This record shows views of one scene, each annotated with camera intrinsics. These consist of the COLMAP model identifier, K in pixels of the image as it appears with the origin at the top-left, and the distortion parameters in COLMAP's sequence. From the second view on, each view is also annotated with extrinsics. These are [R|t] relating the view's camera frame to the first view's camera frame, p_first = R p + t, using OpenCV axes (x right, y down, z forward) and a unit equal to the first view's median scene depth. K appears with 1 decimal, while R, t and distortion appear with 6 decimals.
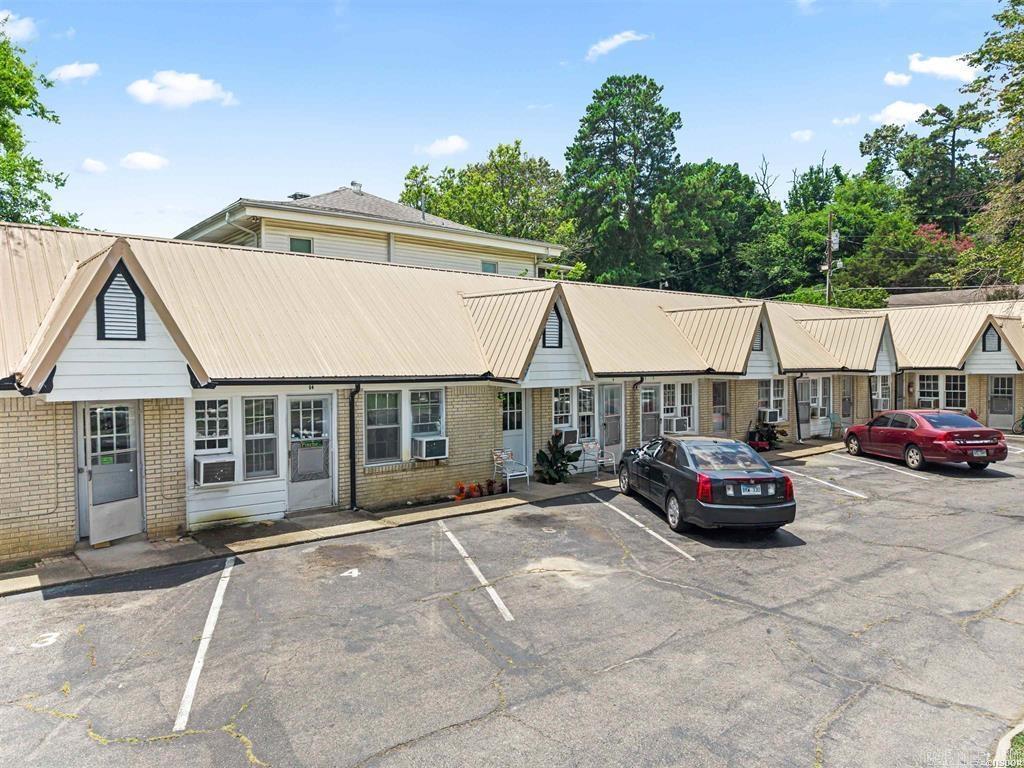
lens RADIAL K [[686.8, 0, 523.2], [0, 686.8, 382.6], [0, 0, 1]] dist [0.024934, -0.024931]
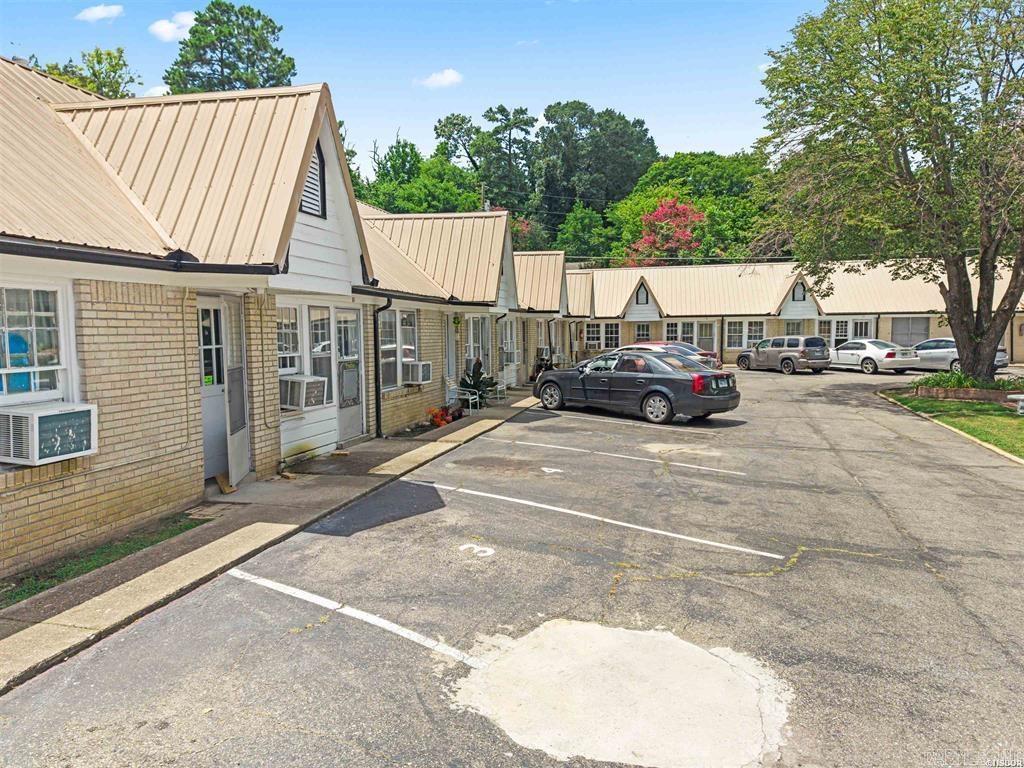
lens RADIAL K [[686.8, 0, 523.2], [0, 686.8, 382.6], [0, 0, 1]] dist [0.024934, -0.024931]
pose [[0.800552, -0.047454, 0.597382, -0.290642], [0.020069, 0.998424, 0.052417, 0.030917], [-0.598928, -0.029974, 0.800242, 0.073799]]
